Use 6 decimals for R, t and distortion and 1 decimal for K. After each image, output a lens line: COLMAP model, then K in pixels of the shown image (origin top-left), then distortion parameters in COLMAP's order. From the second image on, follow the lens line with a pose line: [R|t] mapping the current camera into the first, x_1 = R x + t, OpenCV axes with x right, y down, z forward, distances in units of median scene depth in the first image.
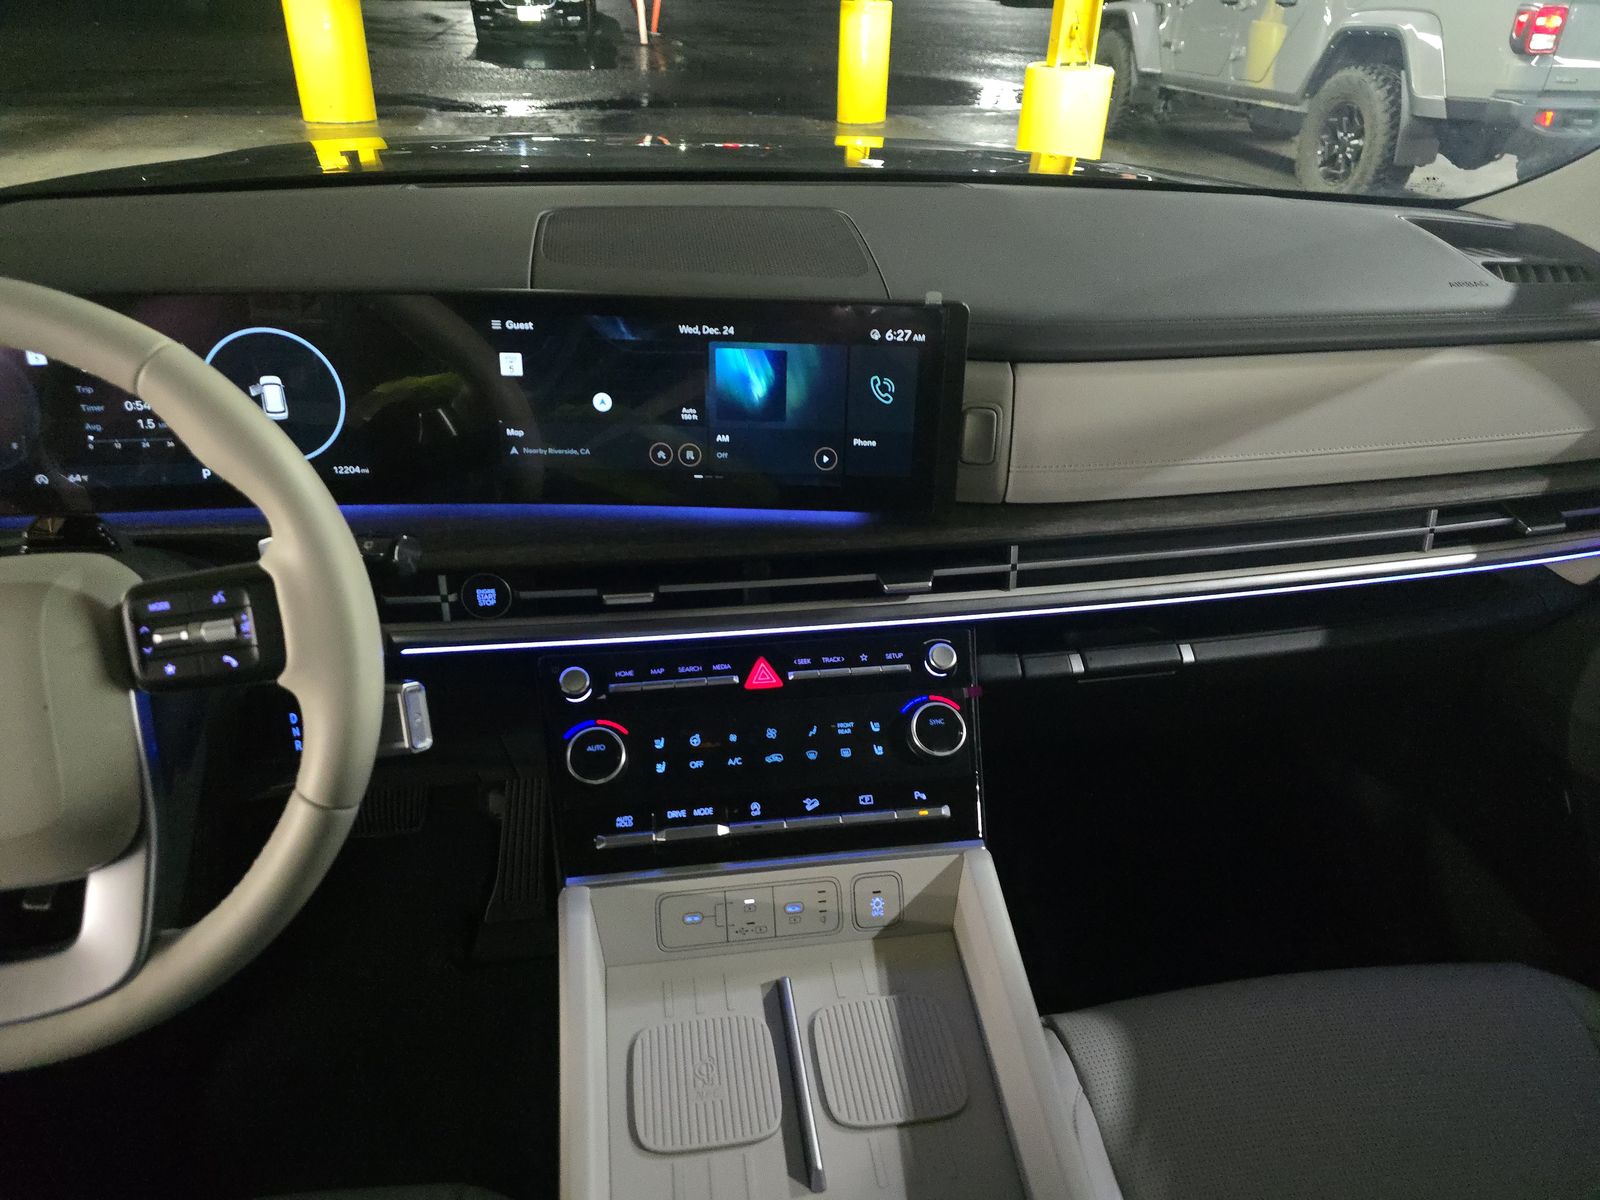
lens RADIAL K [[1074.9, 0, 801.4], [0, 1074.9, 605.9], [0, 0, 1]] dist [0.038031, -0.034858]
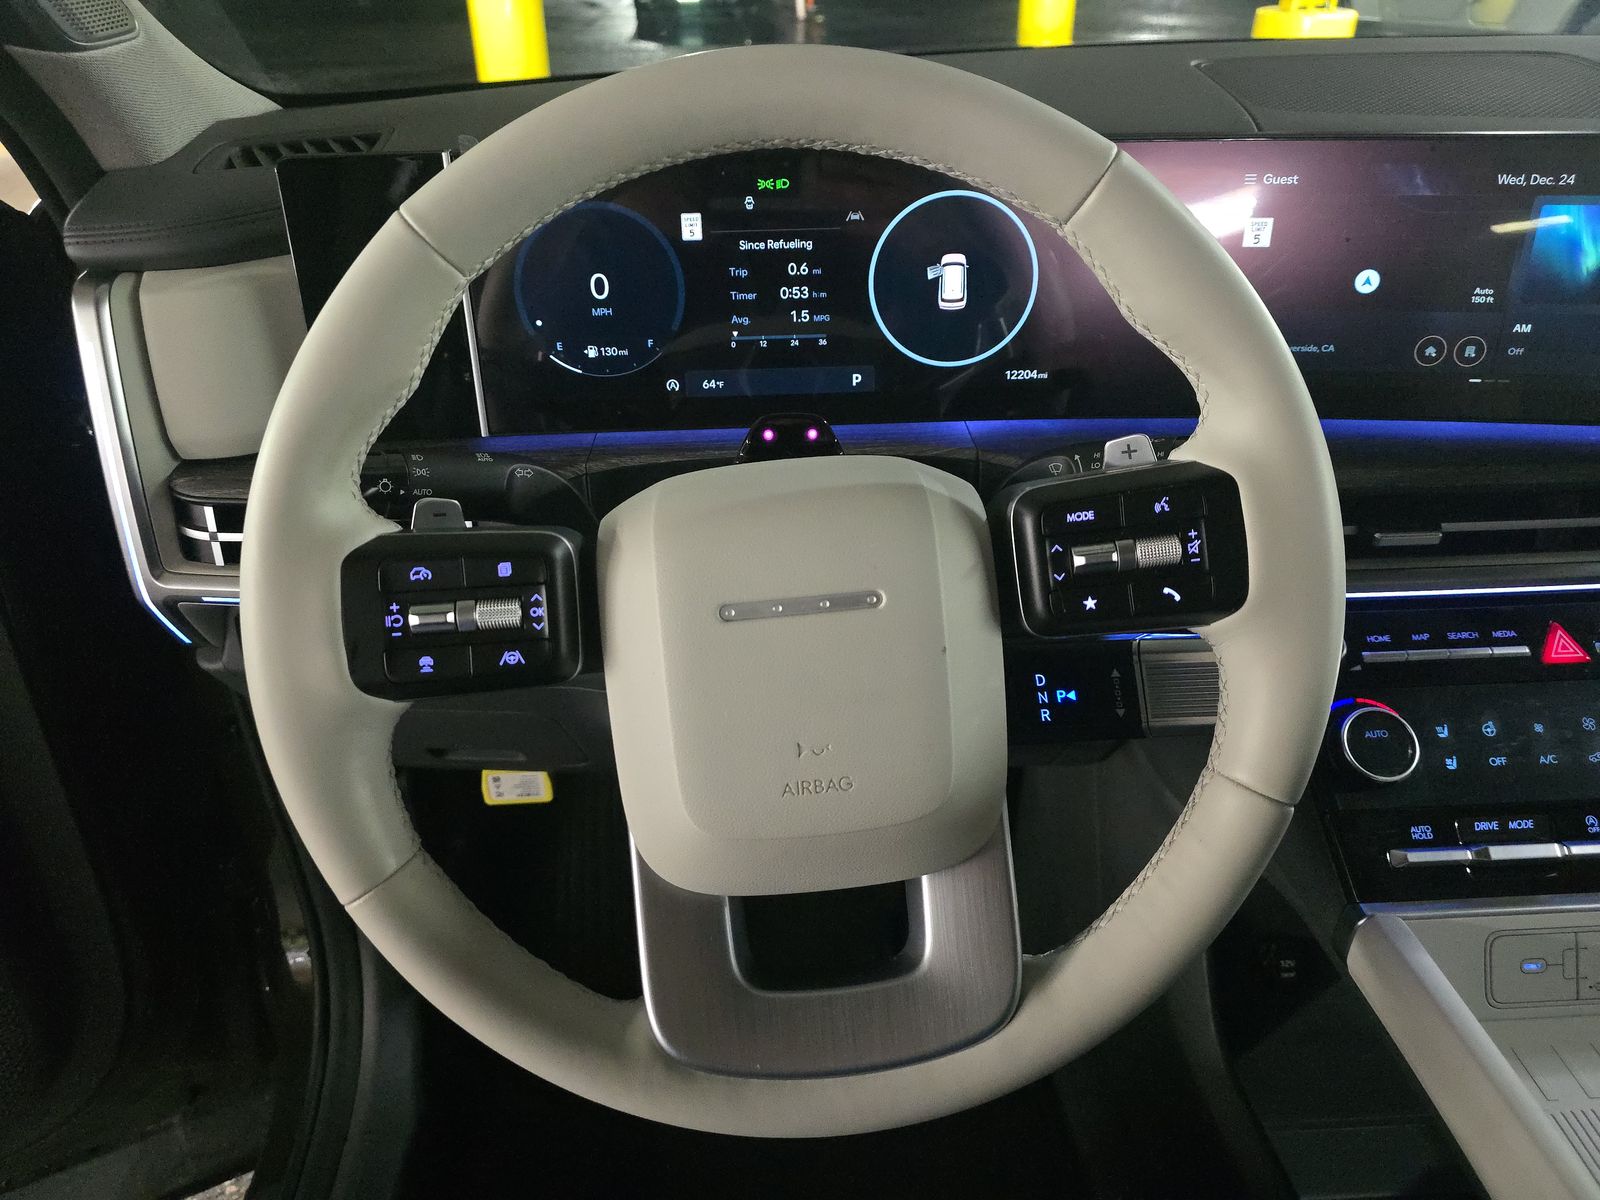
lens RADIAL K [[1074.9, 0, 753.1], [0, 1074.9, 605.8], [0, 0, 1]] dist [0.038031, -0.034858]
pose [[0.993571, 0.017826, -0.111800, -0.530714], [-0.017471, 0.999839, 0.004152, 0.045020], [0.111856, -0.002172, 0.993722, 0.189343]]
